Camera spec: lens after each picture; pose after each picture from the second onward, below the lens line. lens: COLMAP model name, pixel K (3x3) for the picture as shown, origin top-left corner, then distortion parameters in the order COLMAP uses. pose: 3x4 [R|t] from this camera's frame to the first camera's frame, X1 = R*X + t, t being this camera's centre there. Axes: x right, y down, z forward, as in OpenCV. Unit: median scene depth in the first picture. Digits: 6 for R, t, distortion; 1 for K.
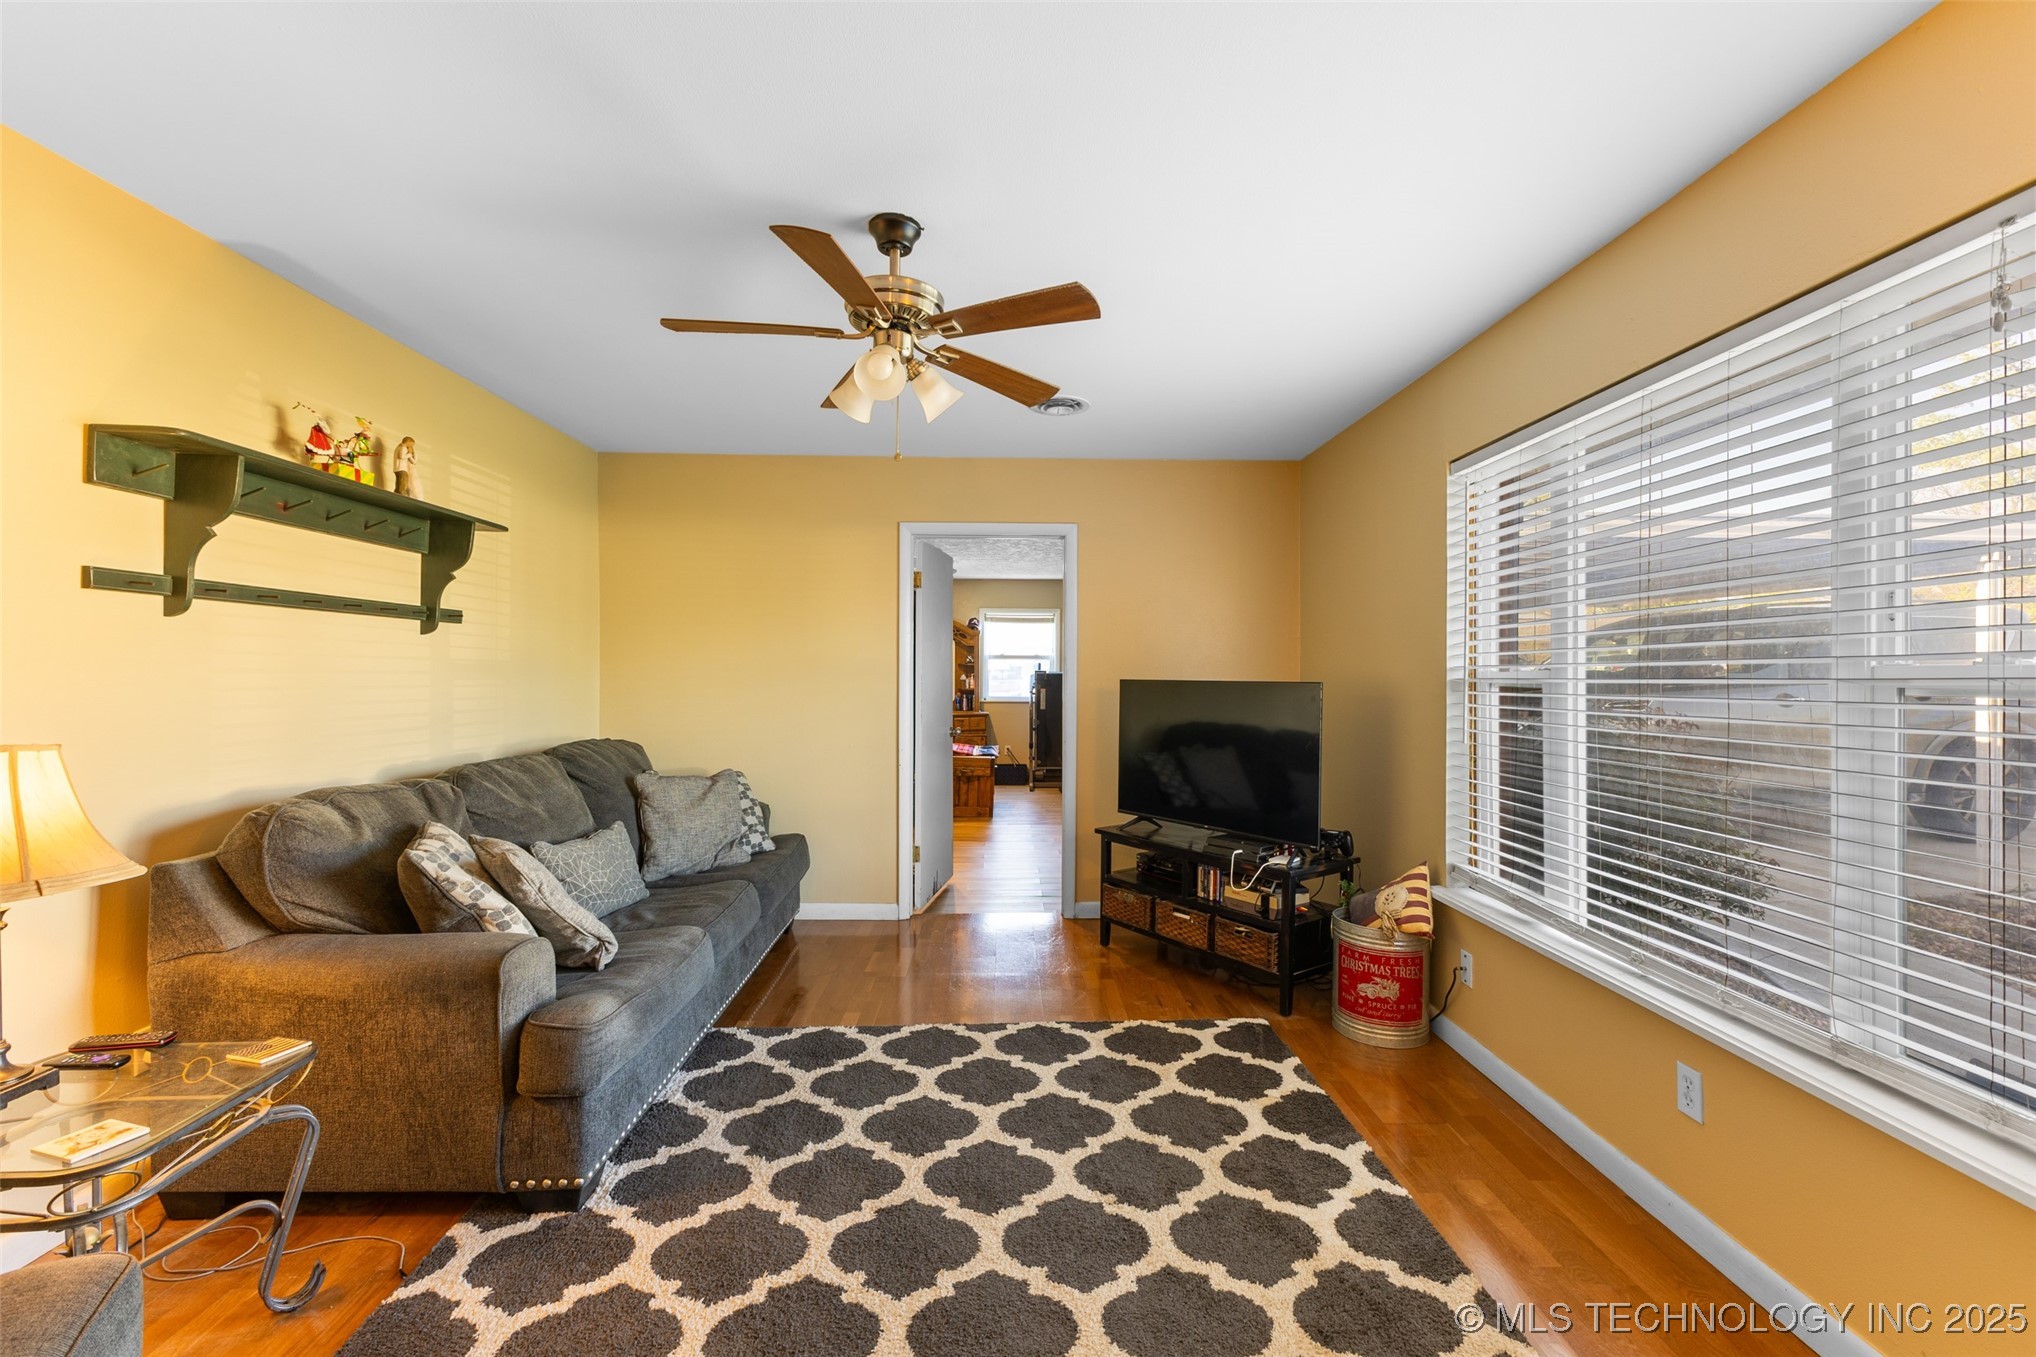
lens RADIAL K [[876.2, 0, 1025.7], [0, 876.2, 670.8], [0, 0, 1]] dist [0.011103, -0.001428]
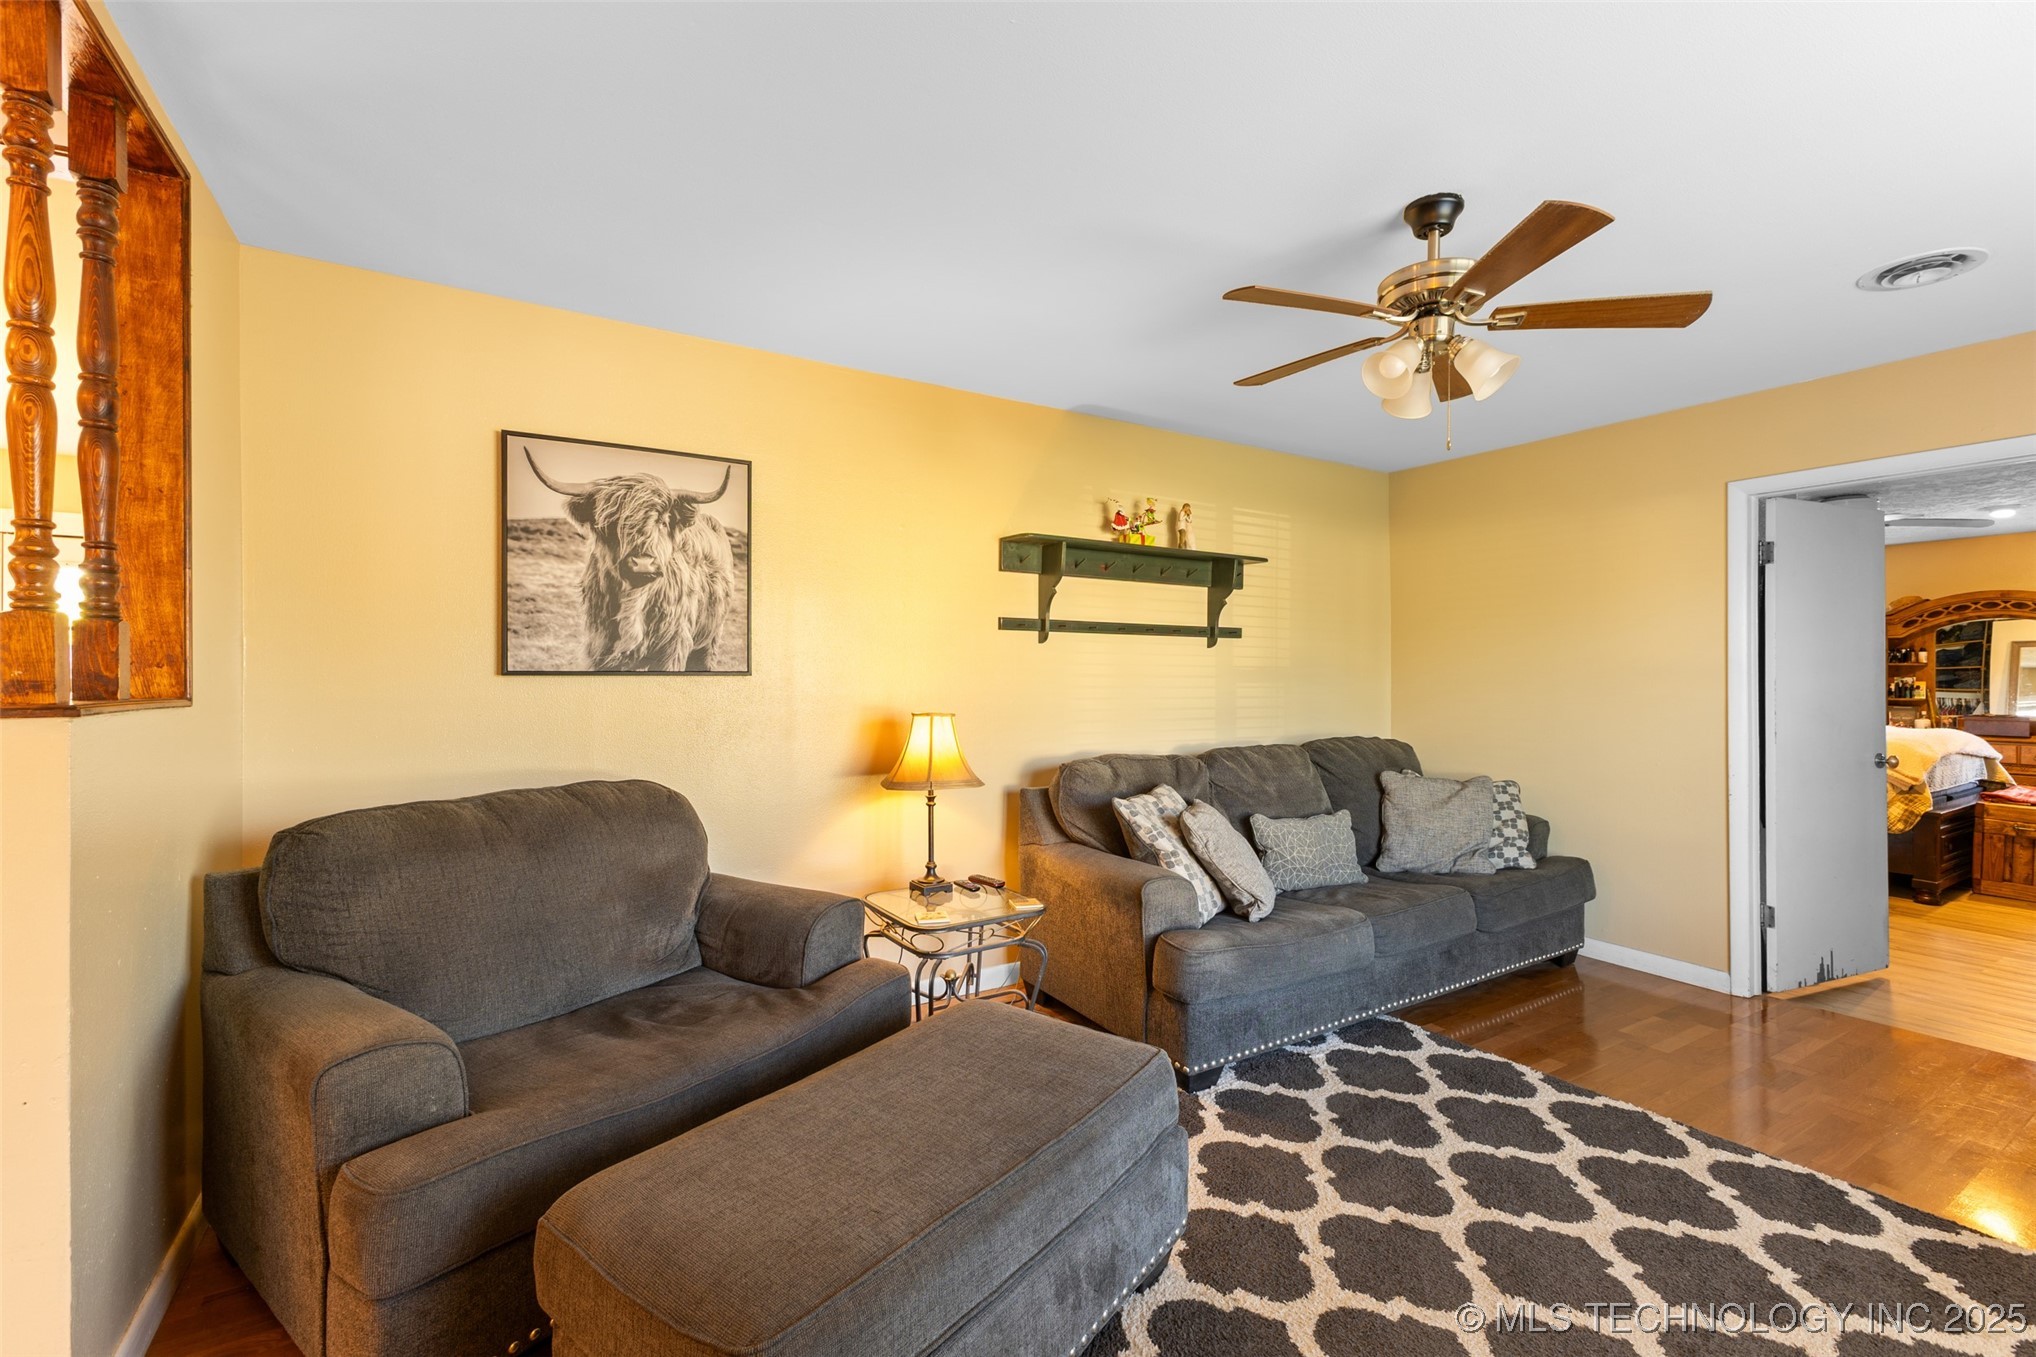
lens RADIAL K [[876.2, 0, 1019.7], [0, 876.2, 673.1], [0, 0, 1]] dist [0.011103, -0.001428]
pose [[0.499164, -0.005104, -0.866493, 0.389798], [0.002566, 0.999987, -0.004412, 0.002274], [0.866504, -0.000021, 0.499171, 0.114734]]
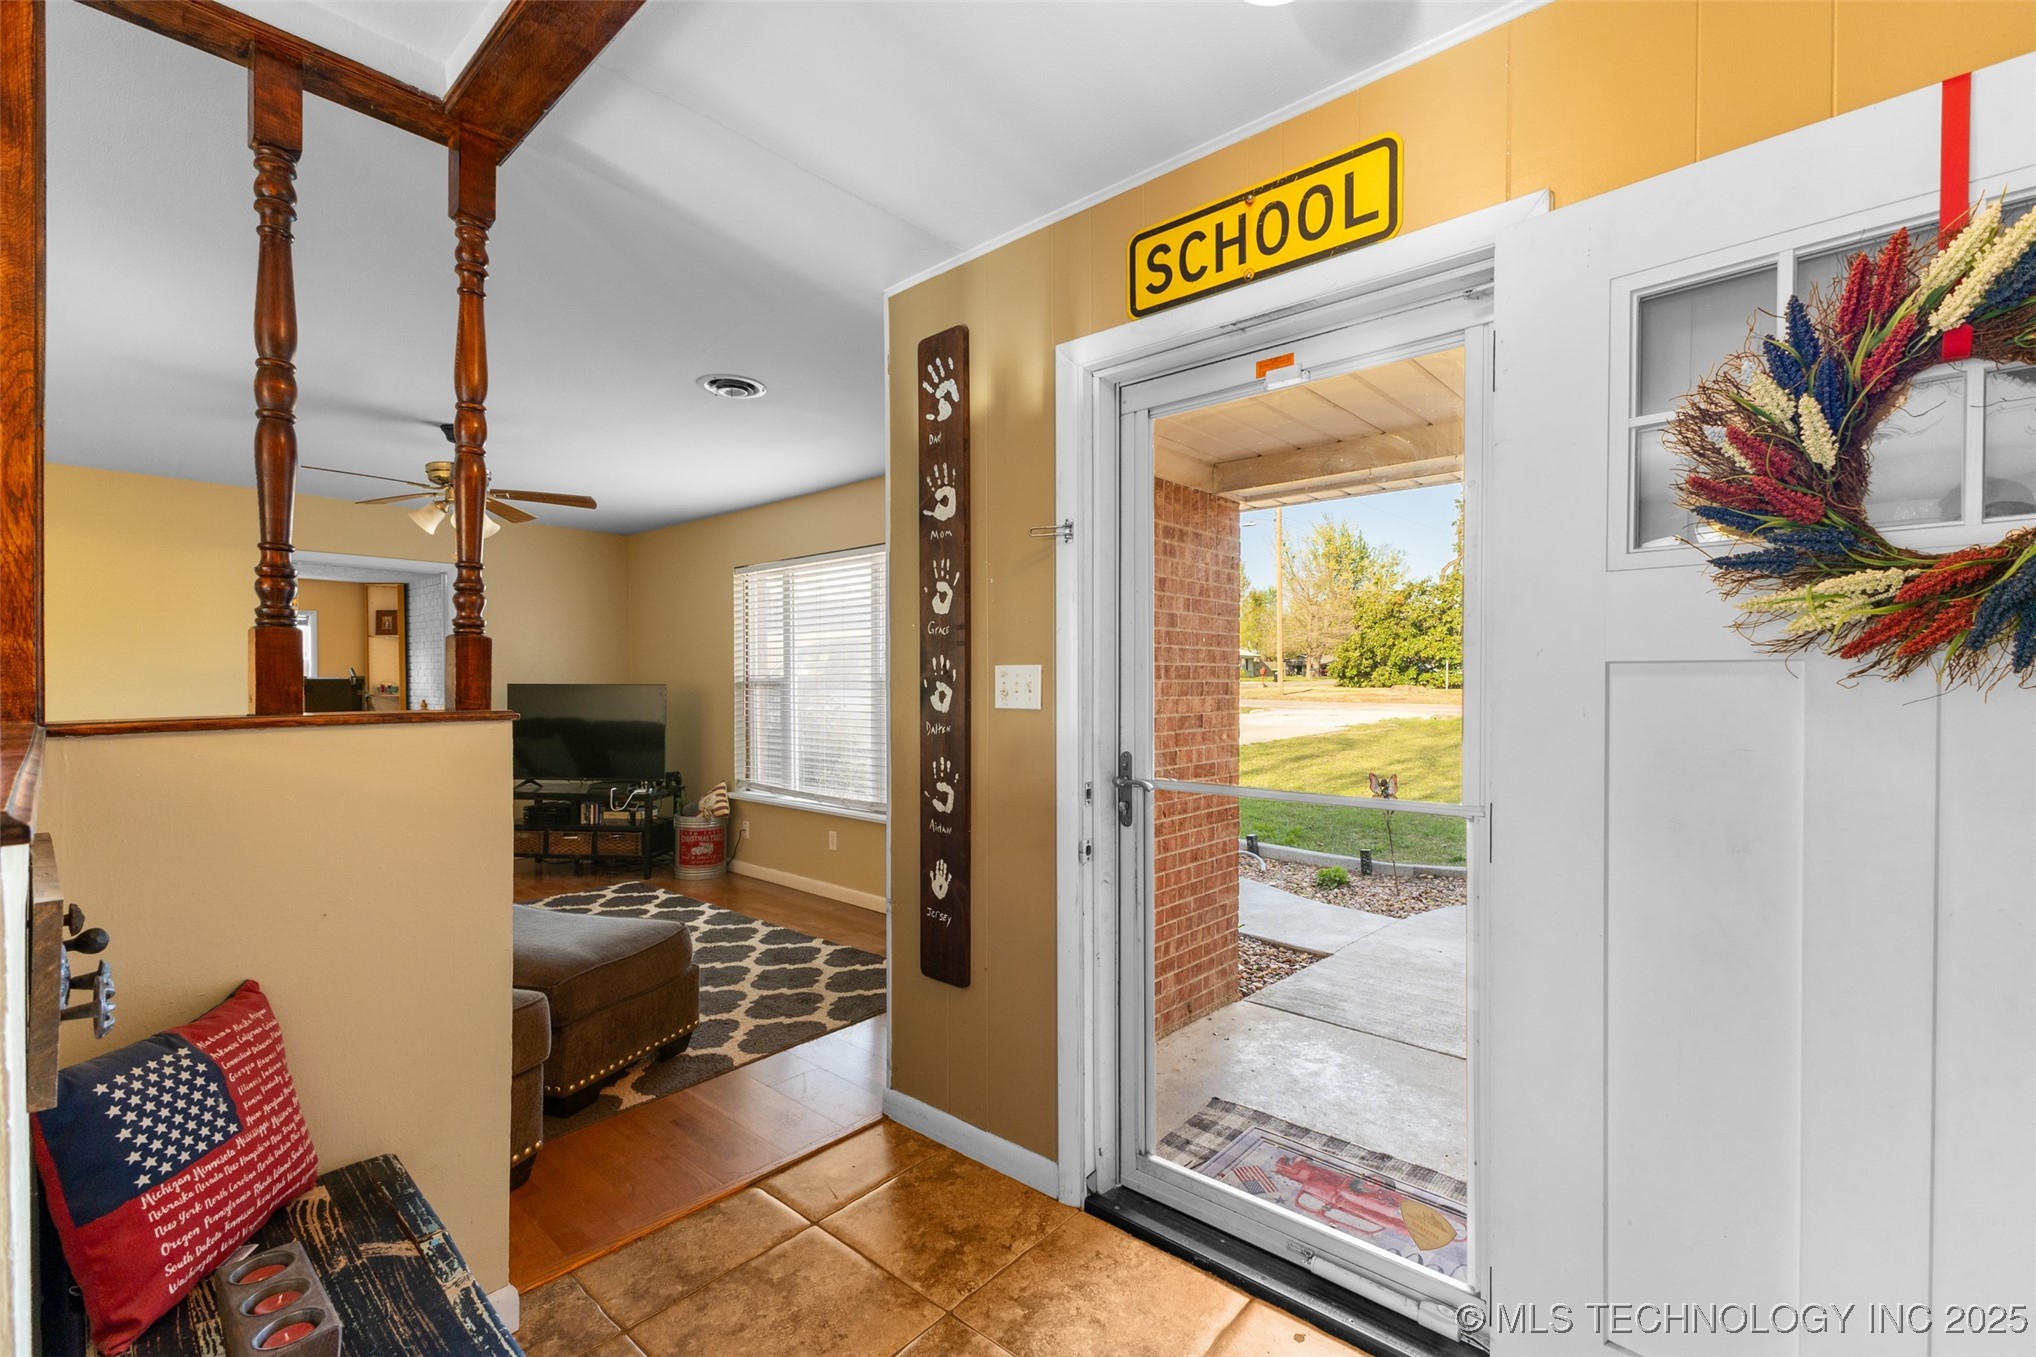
lens RADIAL K [[876.2, 0, 1027.7], [0, 876.2, 686.4], [0, 0, 1]] dist [0.011103, -0.001428]
pose [[0.680411, -0.015659, 0.732663, -0.525388], [0.004035, 0.999837, 0.017622, -0.013389], [-0.732819, -0.009035, 0.680363, -0.828630]]
